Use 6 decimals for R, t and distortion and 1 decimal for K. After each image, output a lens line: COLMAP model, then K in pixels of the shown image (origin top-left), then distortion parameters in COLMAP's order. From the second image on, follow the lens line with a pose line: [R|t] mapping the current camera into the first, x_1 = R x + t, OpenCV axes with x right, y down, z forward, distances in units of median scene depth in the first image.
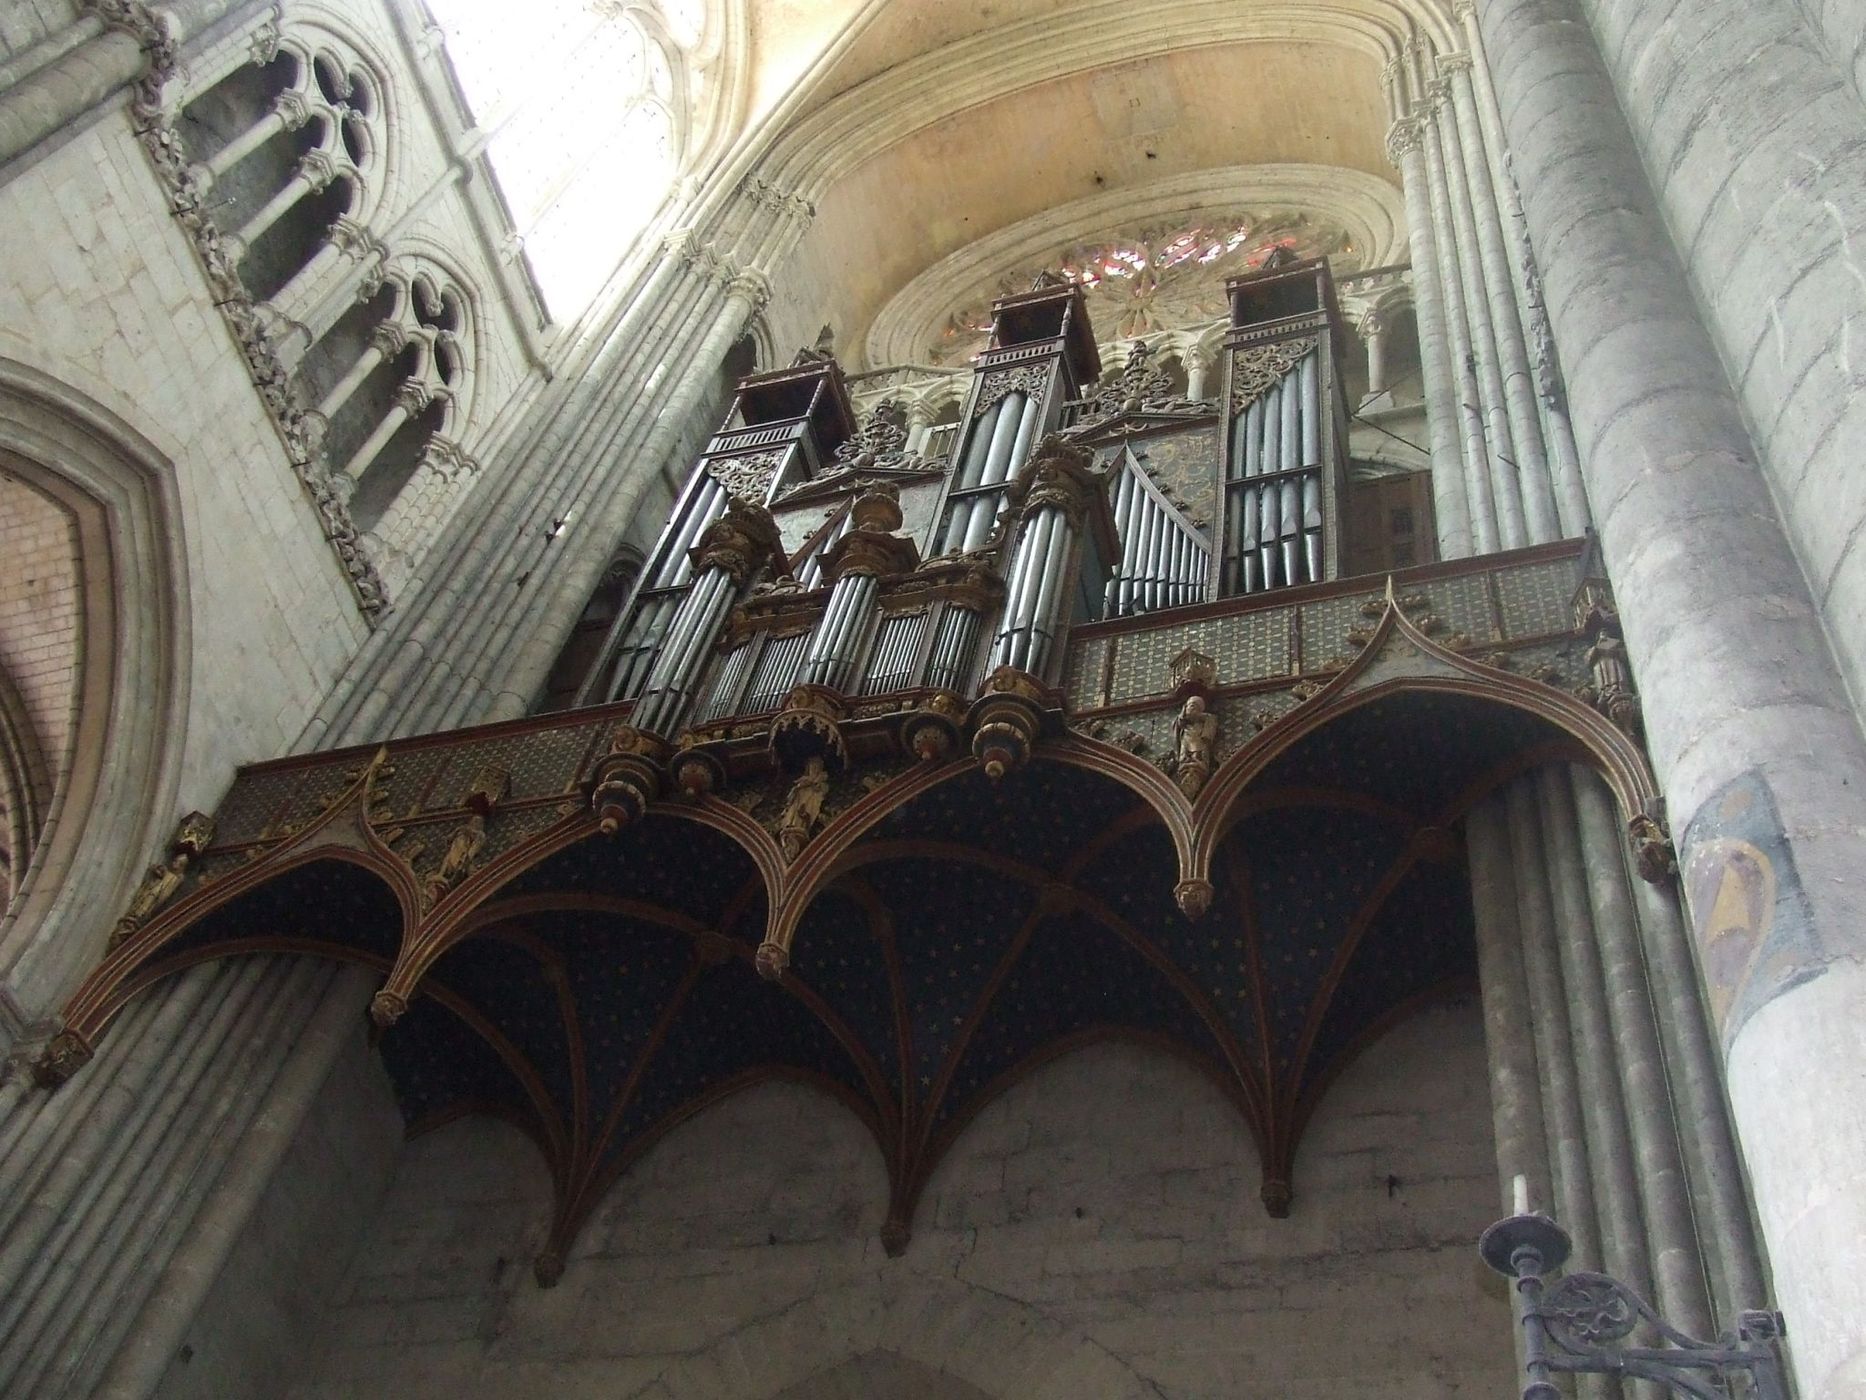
lens RADIAL K [[1984.7, 0, 933.0], [0, 1984.7, 700.0], [0, 0, 1]] dist [0.166053, -0.415492]
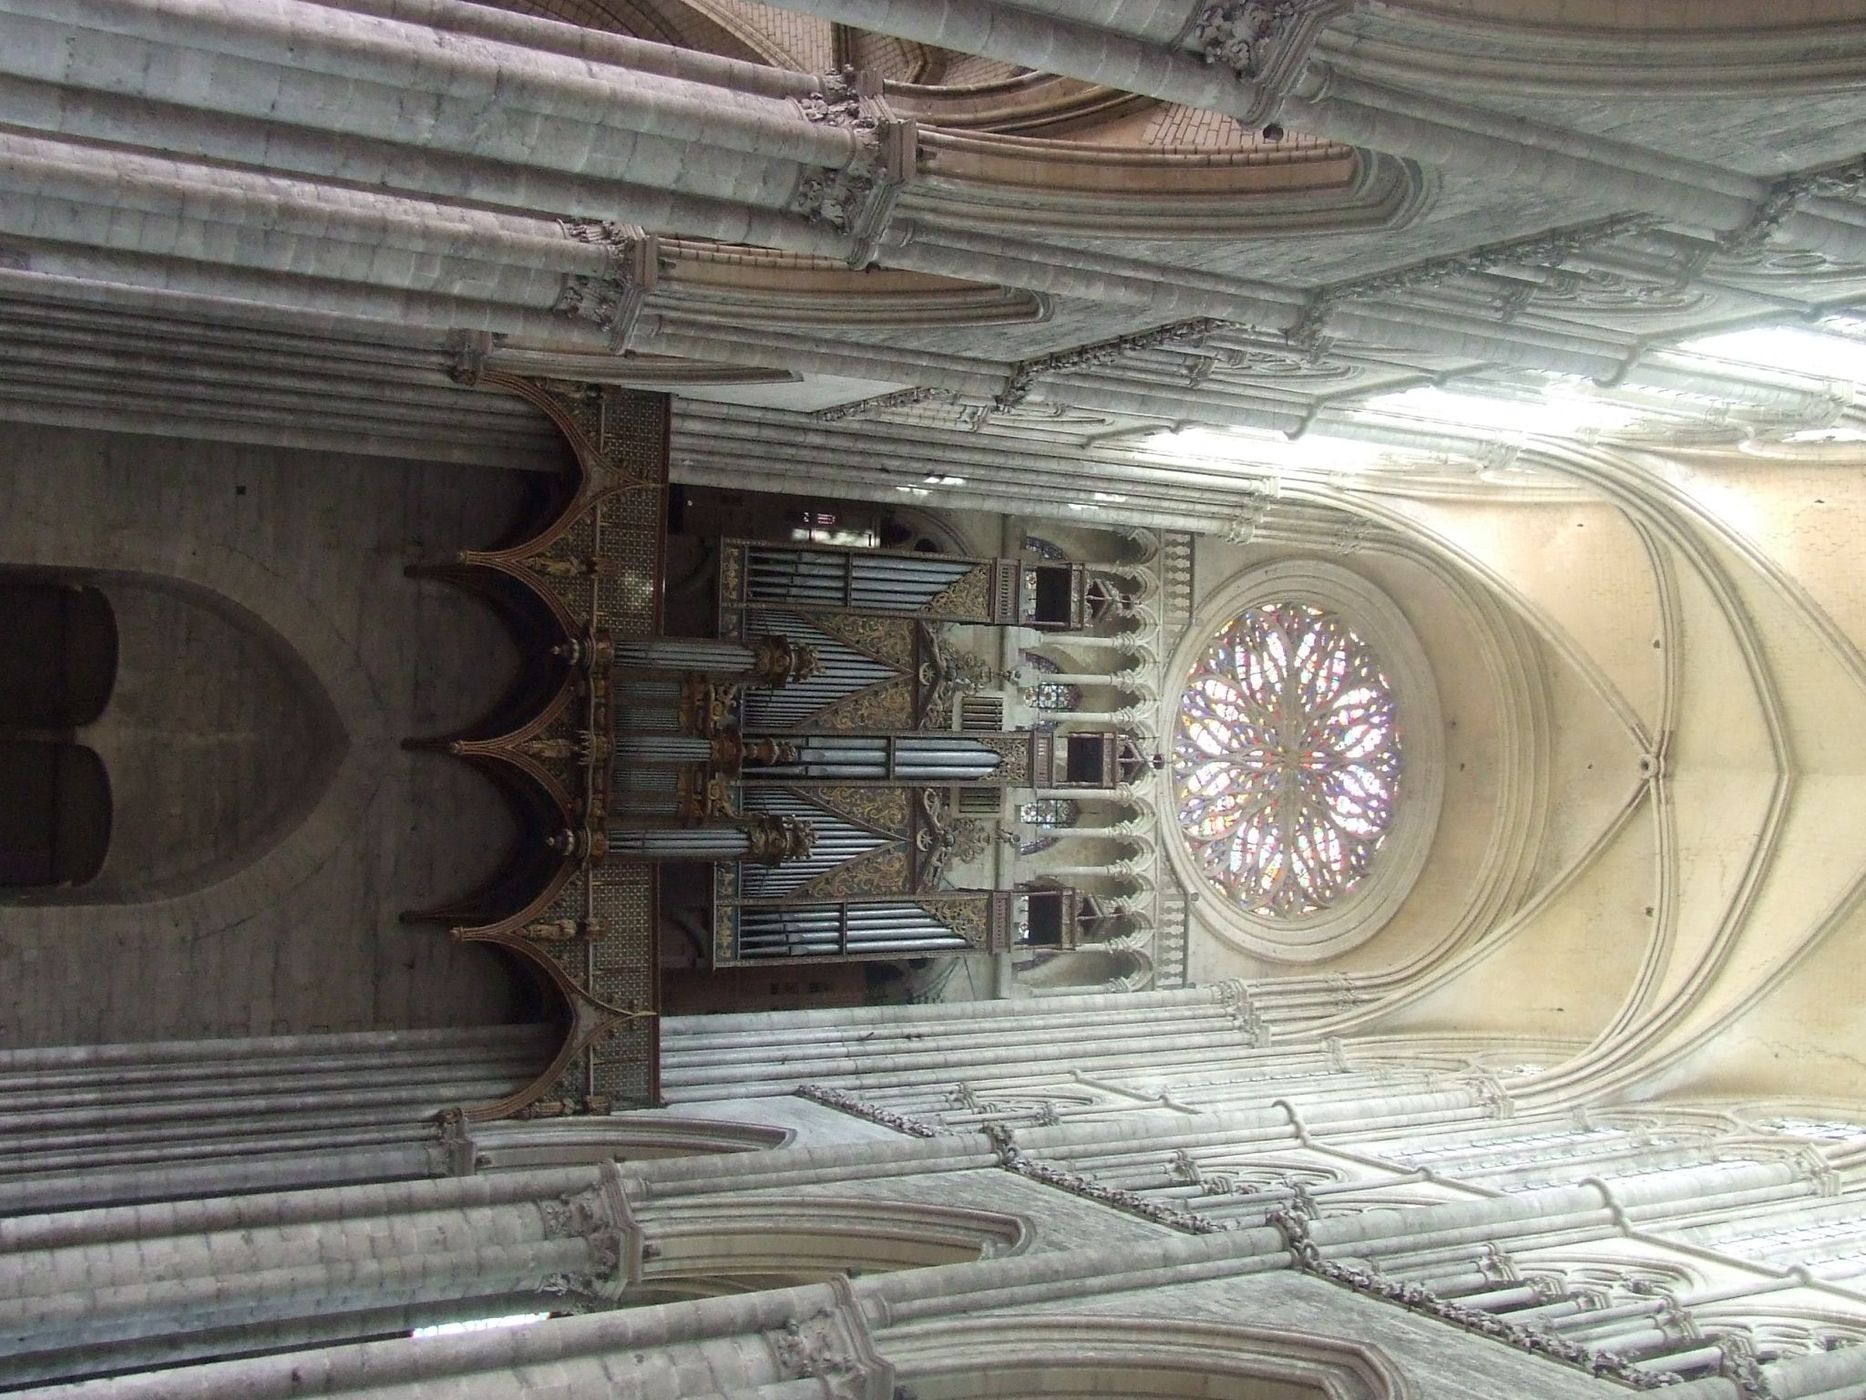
lens RADIAL K [[1984.7, 0, 933.0], [0, 1984.7, 700.0], [0, 0, 1]] dist [0.166053, -0.415492]
pose [[-0.021637, 0.949940, 0.311682, -0.731637], [-0.886330, -0.162461, 0.433619, -1.142468], [0.462548, -0.266871, 0.845476, -0.574493]]
